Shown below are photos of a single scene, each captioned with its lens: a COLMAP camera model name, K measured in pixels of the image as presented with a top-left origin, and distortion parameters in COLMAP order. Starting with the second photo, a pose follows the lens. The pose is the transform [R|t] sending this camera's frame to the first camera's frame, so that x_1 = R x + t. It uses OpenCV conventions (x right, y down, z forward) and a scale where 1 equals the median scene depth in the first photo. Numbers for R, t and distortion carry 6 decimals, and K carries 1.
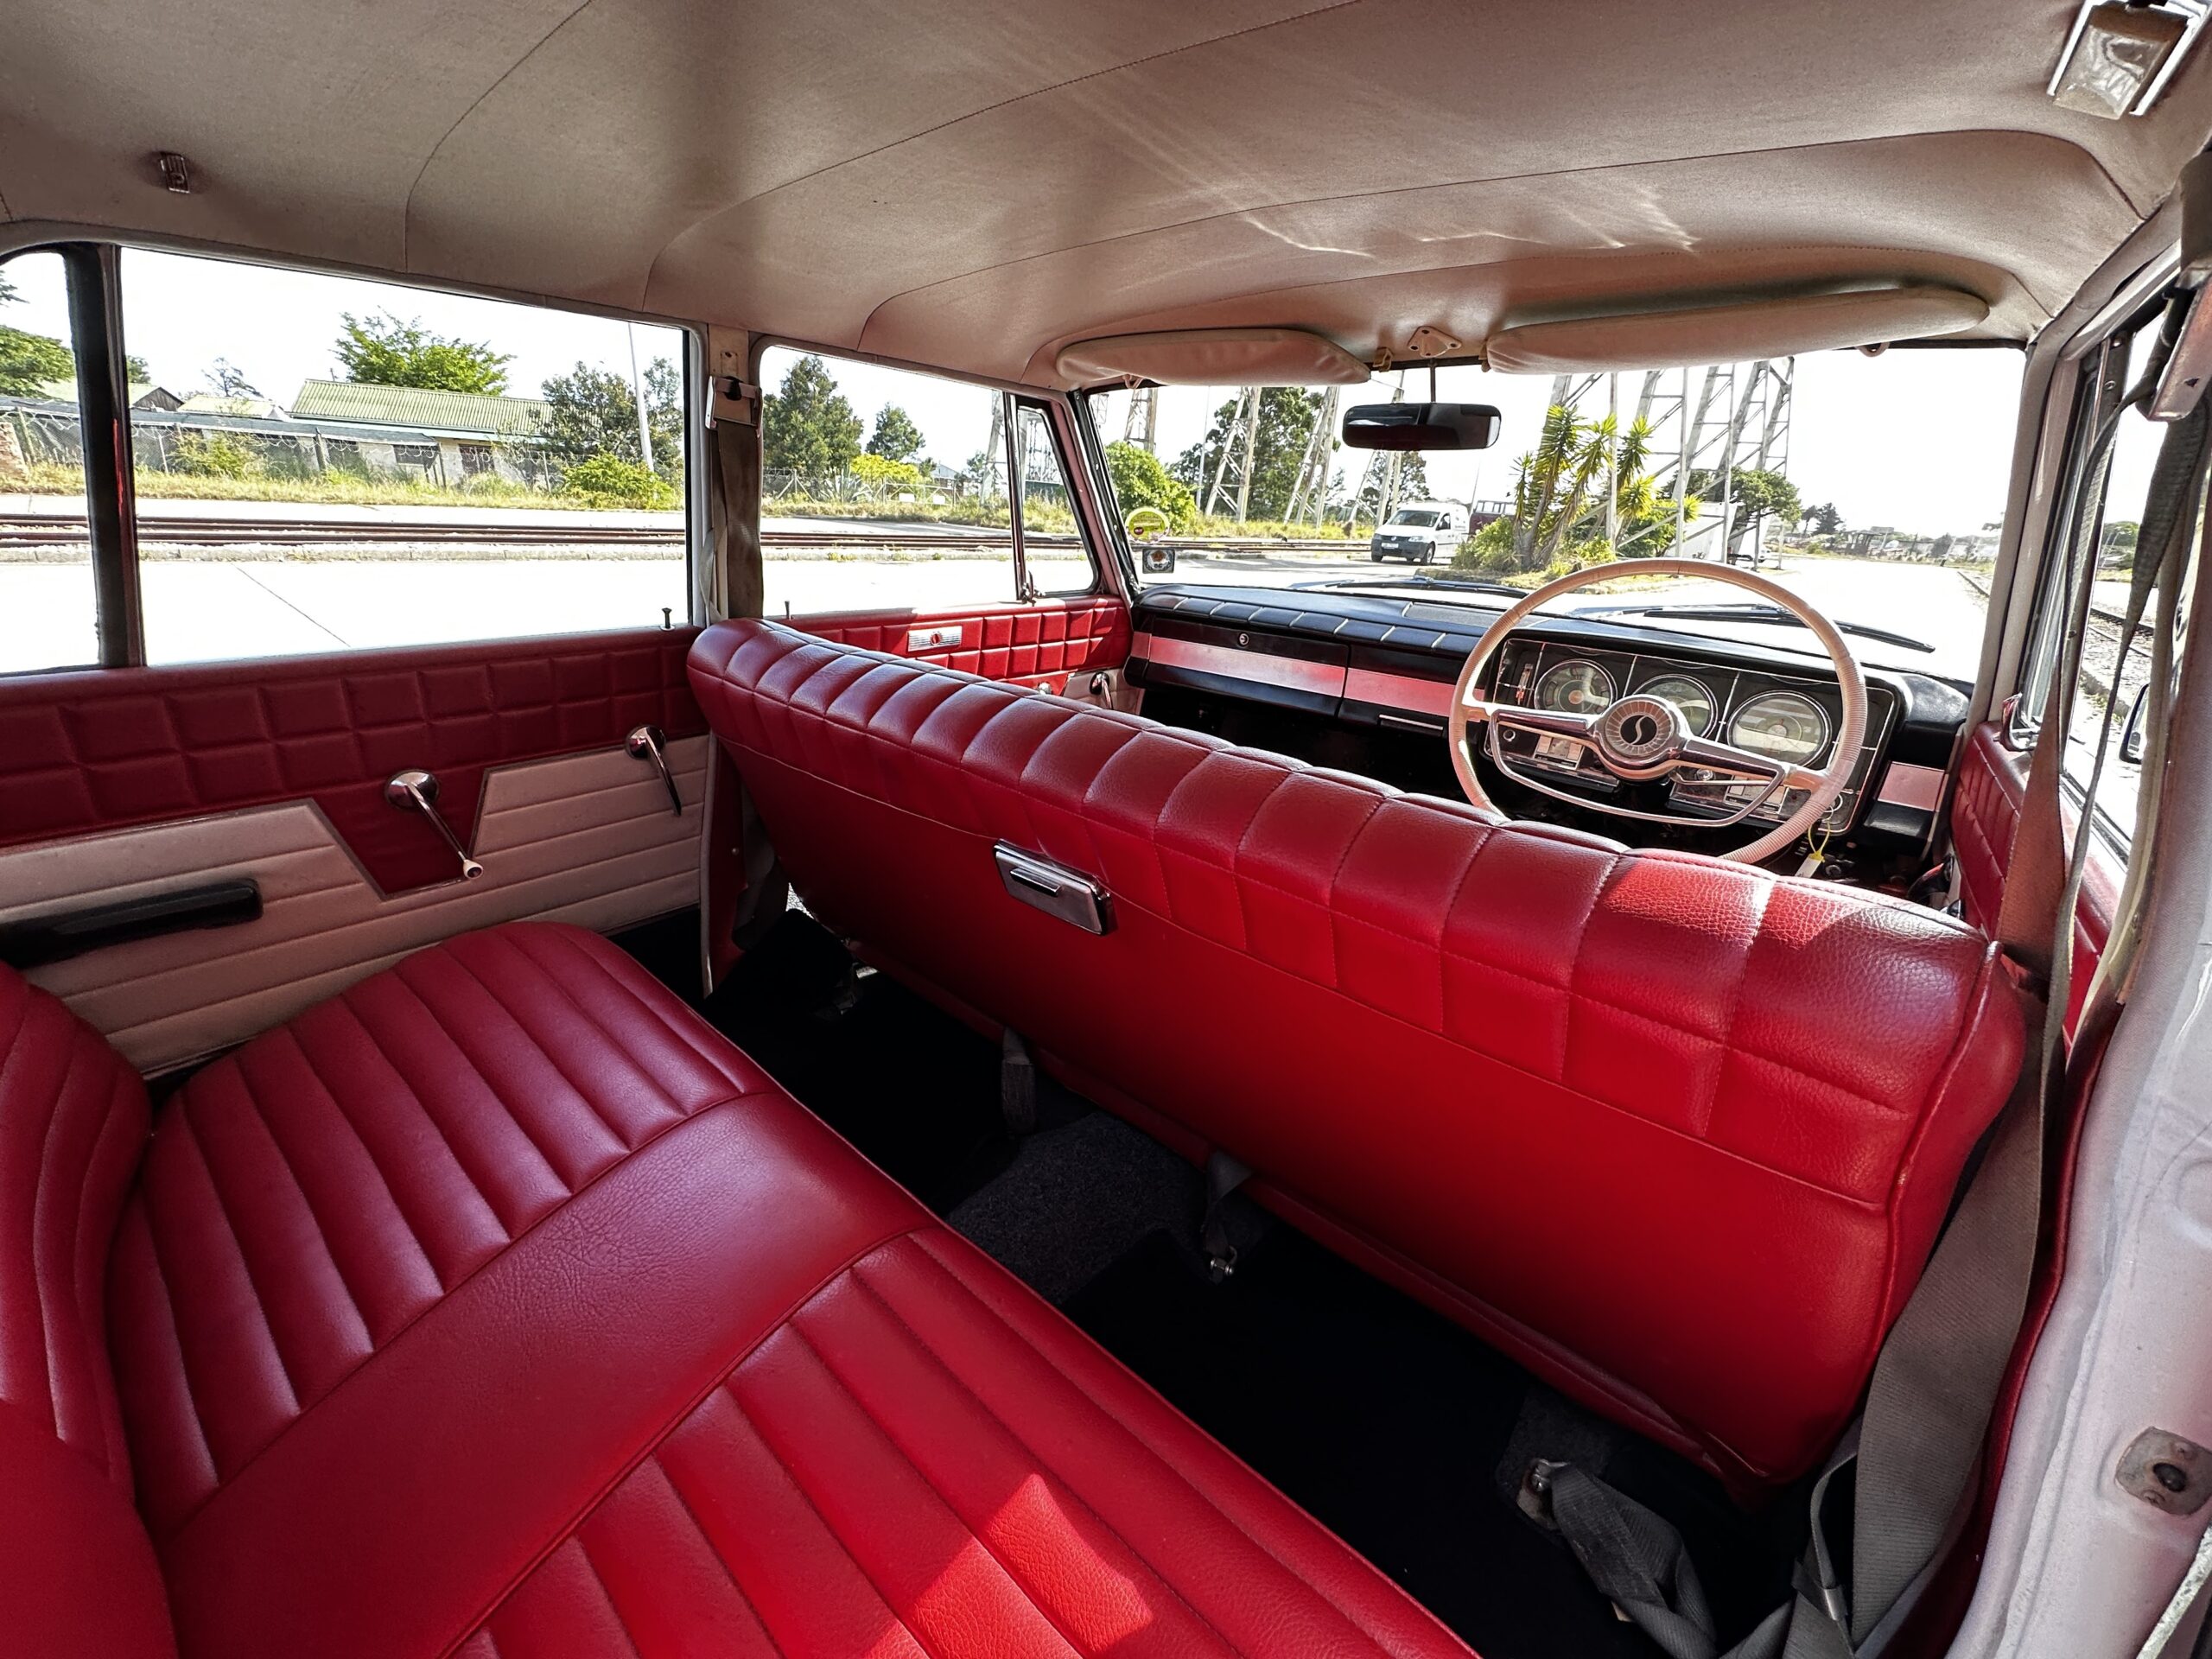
lens RADIAL K [[880.5, 0, 1112.8], [0, 880.5, 837.8], [0, 0, 1]] dist [0.001442, 0.000060]
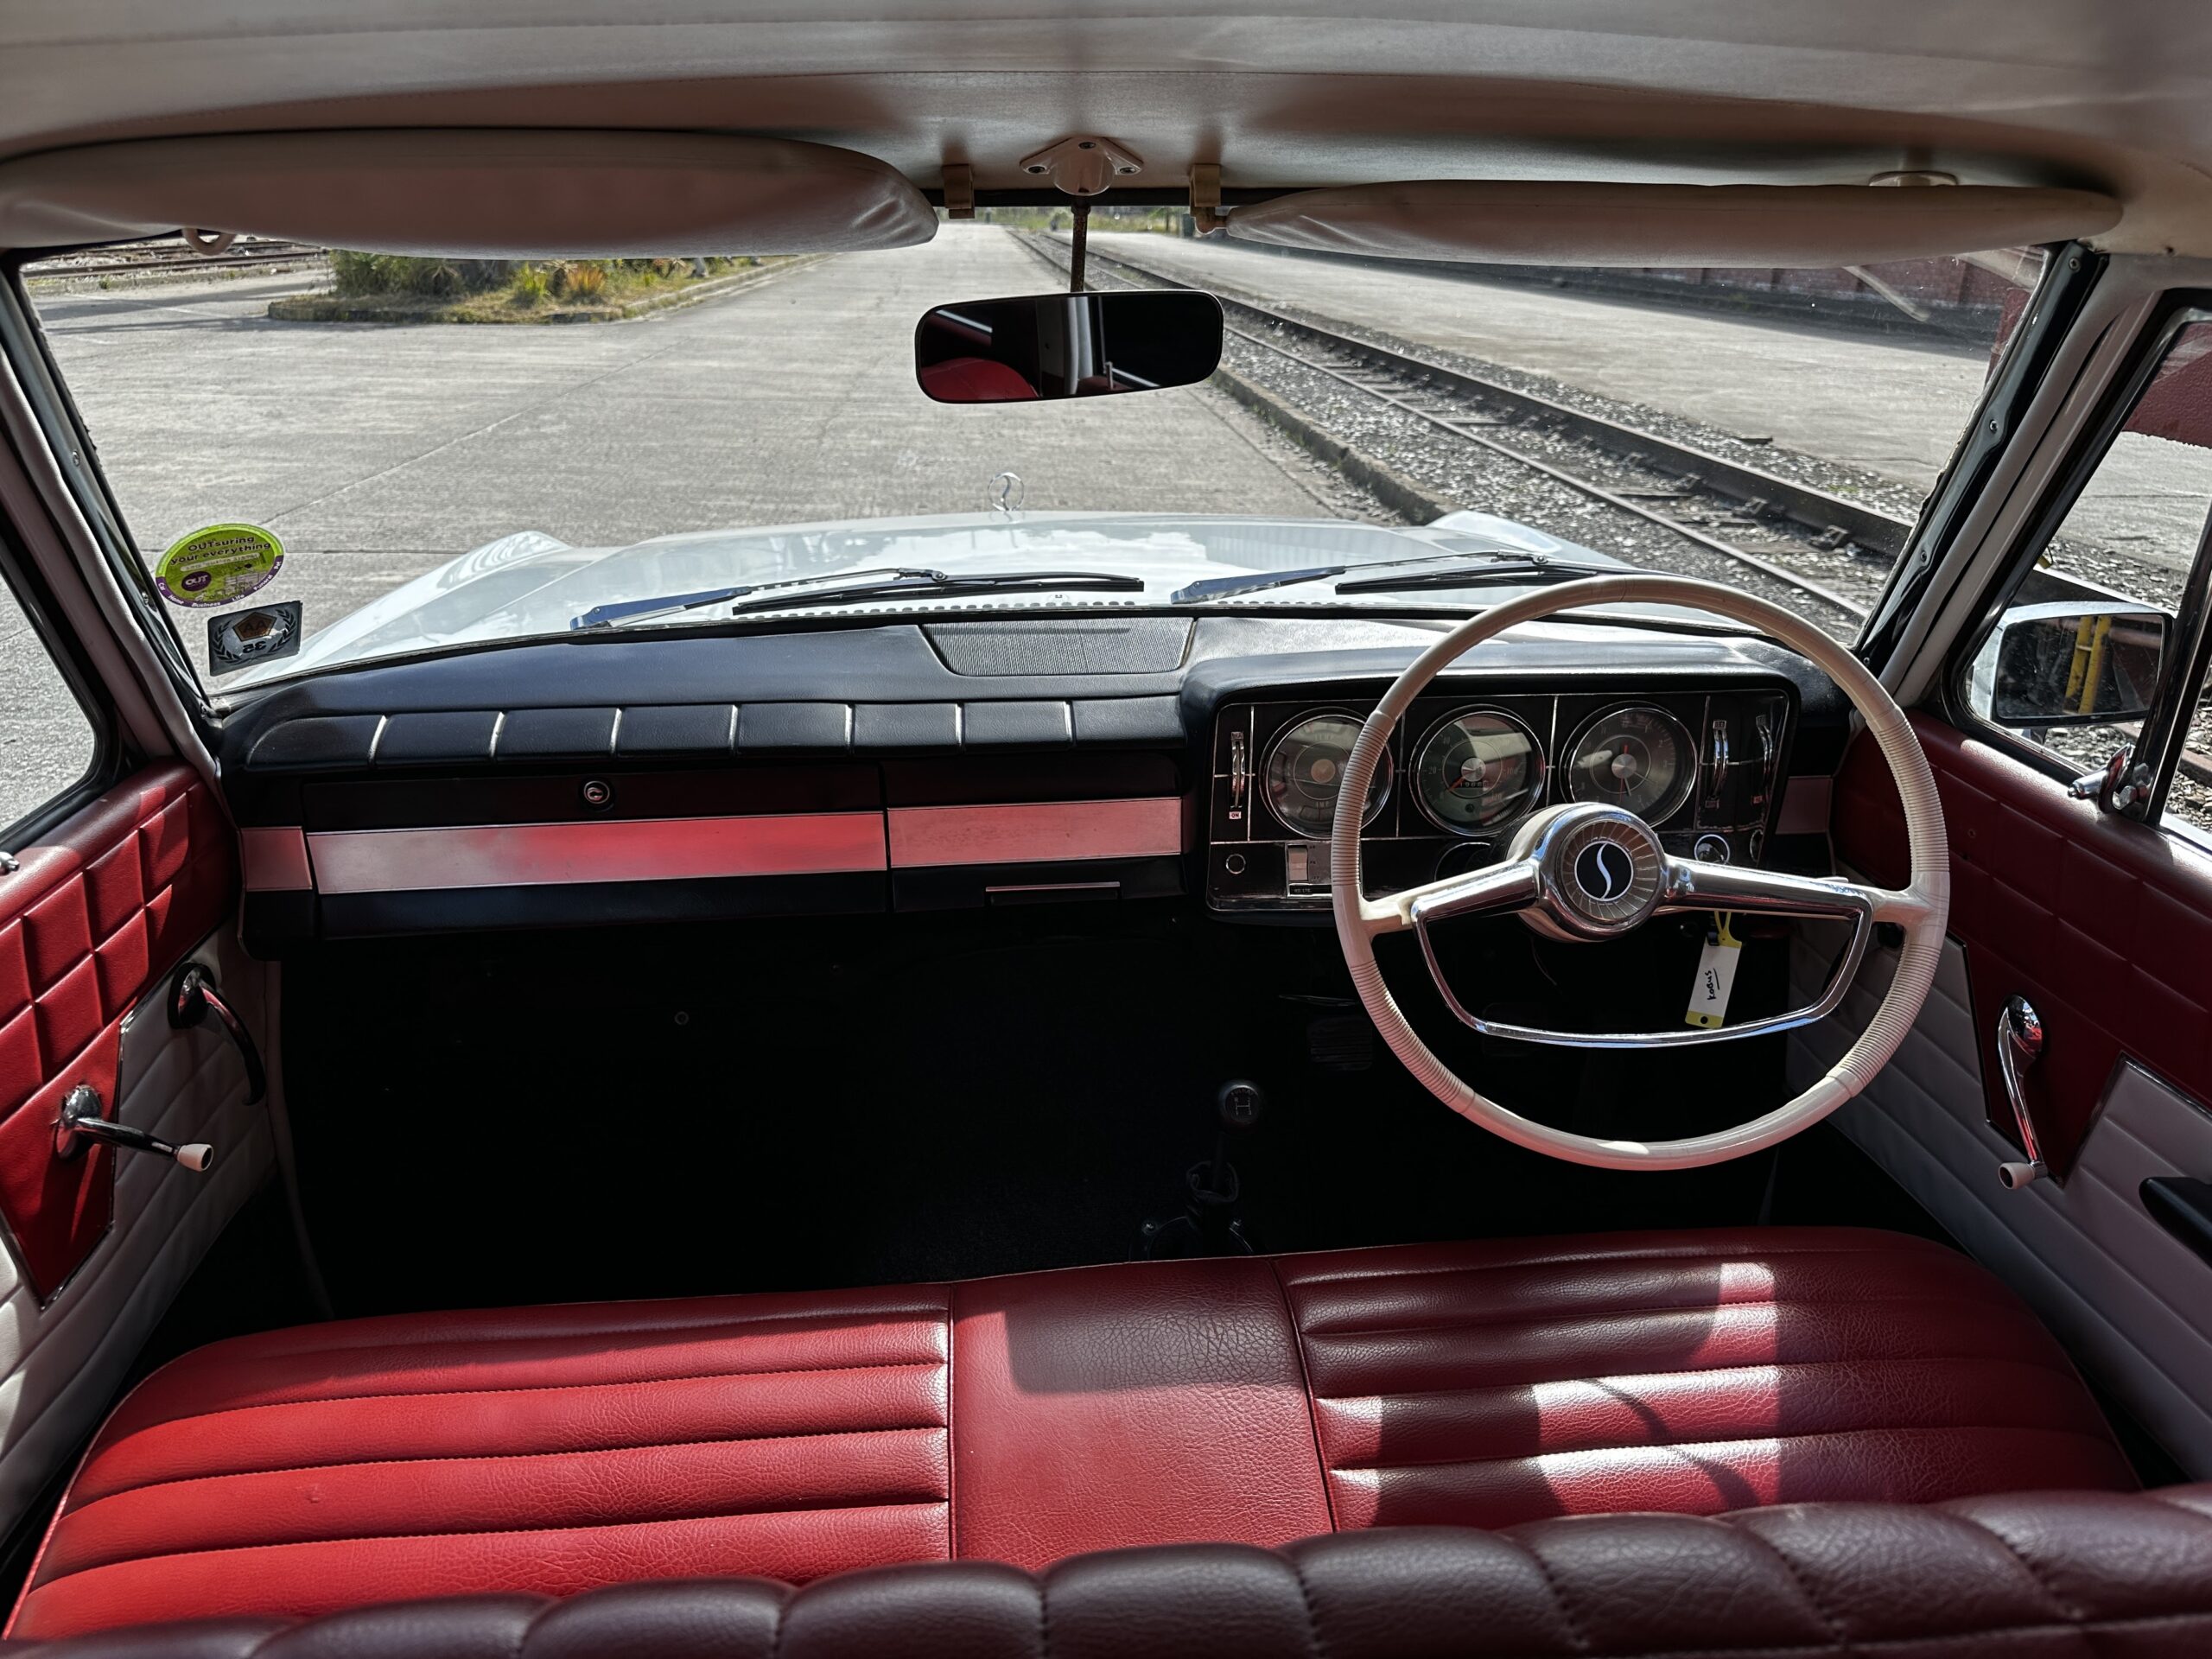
lens RADIAL K [[1555.0, 0, 1103.5], [0, 1555.0, 833.9], [0, 0, 1]] dist [0.013723, -0.020996]
pose [[0.710002, -0.309266, 0.632654, -0.138759], [0.292782, 0.946713, 0.134214, -0.223392], [-0.640450, 0.089938, 0.762716, 0.281218]]
